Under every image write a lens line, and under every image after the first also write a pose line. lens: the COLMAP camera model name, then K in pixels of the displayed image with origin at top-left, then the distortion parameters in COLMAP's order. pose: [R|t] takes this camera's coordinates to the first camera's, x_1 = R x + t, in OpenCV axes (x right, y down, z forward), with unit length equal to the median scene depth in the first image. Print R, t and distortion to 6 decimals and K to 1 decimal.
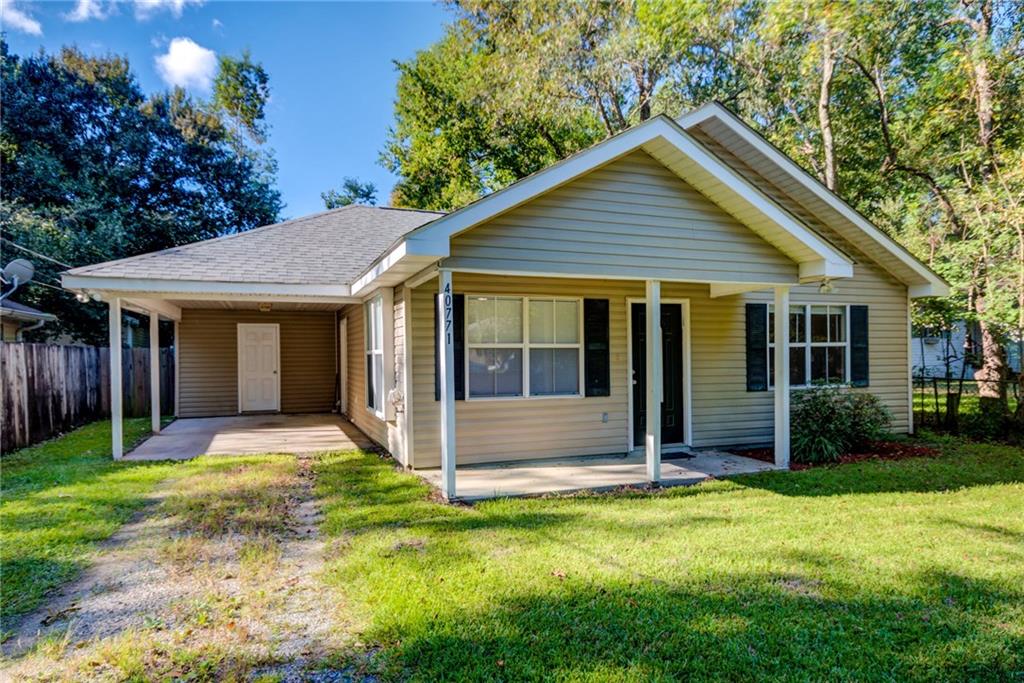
lens RADIAL K [[618.4, 0, 515.8], [0, 618.4, 351.3], [0, 0, 1]] dist [0.000365, 0.032809]
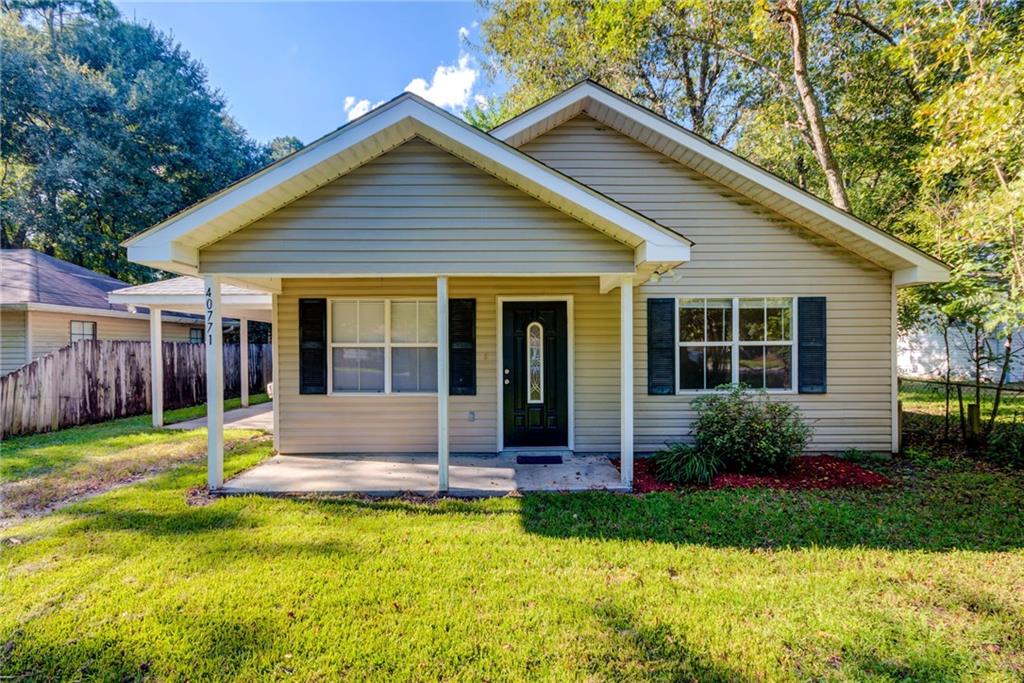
lens RADIAL K [[475.0, 0, 512.3], [0, 475.0, 349.8], [0, 0, 1]] dist [-0.001357, 0.000003]
pose [[0.934886, 0.005546, -0.354906, 0.448184], [-0.002367, 0.999953, 0.009392, -0.007879], [0.354941, -0.007941, 0.934855, 0.281243]]
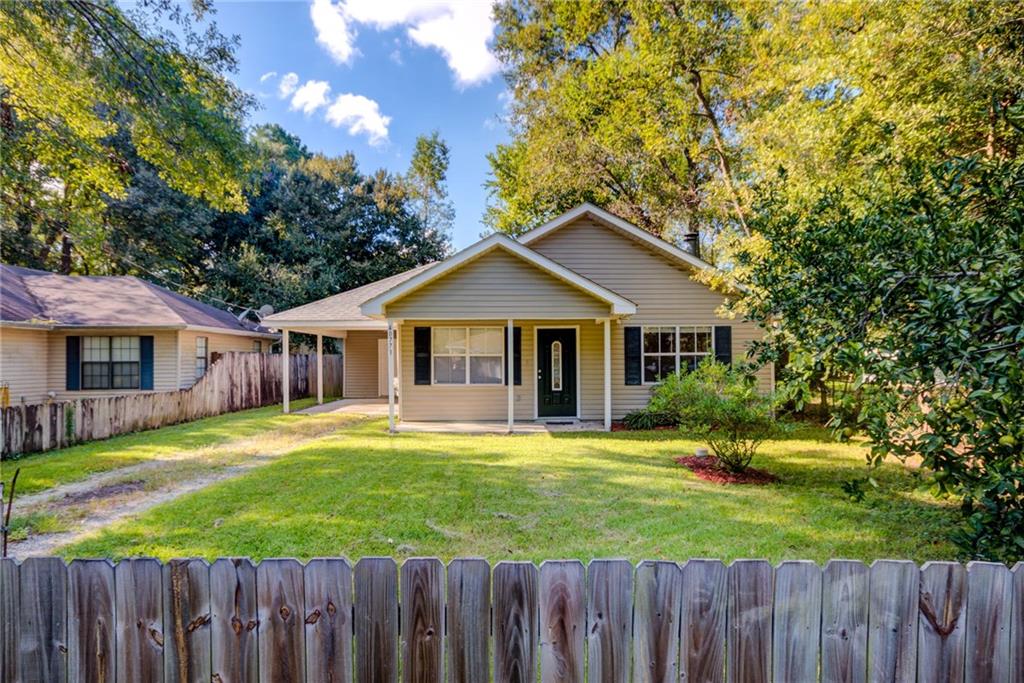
lens RADIAL K [[600.3, 0, 512.0], [0, 600.3, 341.5], [0, 0, 1]] dist [0.000034, 0.028144]
pose [[0.934924, -0.006498, -0.354789, 0.655778], [-0.002008, 0.999719, -0.023600, -0.006641], [0.354843, 0.022776, 0.934648, -0.486388]]
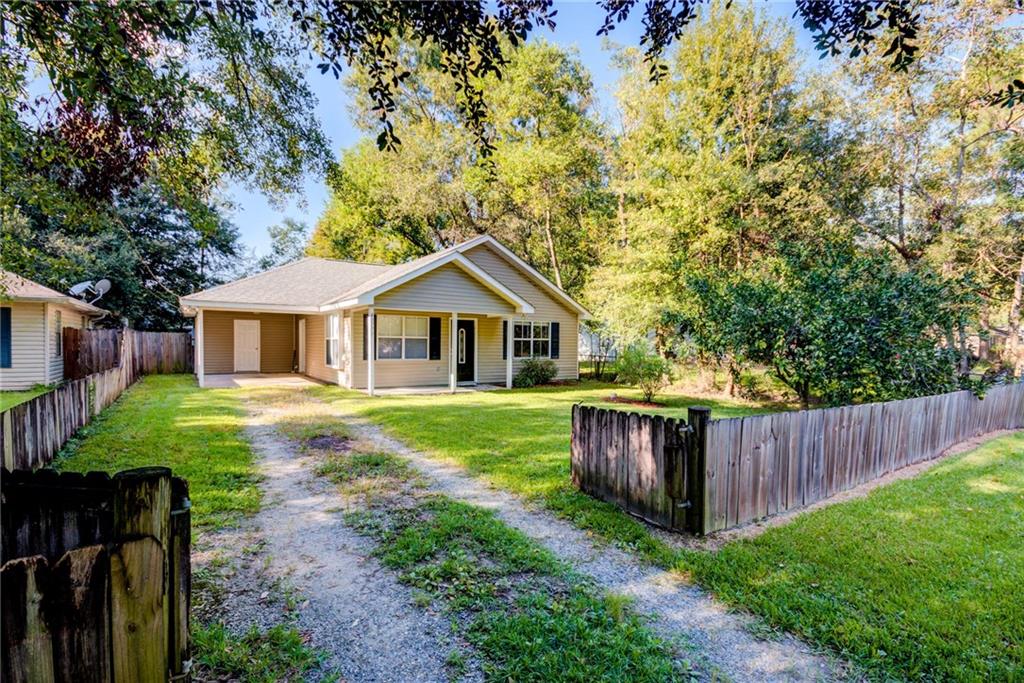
lens RADIAL K [[475.0, 0, 512.3], [0, 475.0, 349.8], [0, 0, 1]] dist [-0.001357, 0.000003]
pose [[0.975006, 0.016469, 0.221566, 0.018343], [-0.020534, 0.999660, 0.016056, 0.001367], [-0.221226, -0.020204, 0.975013, -0.738394]]
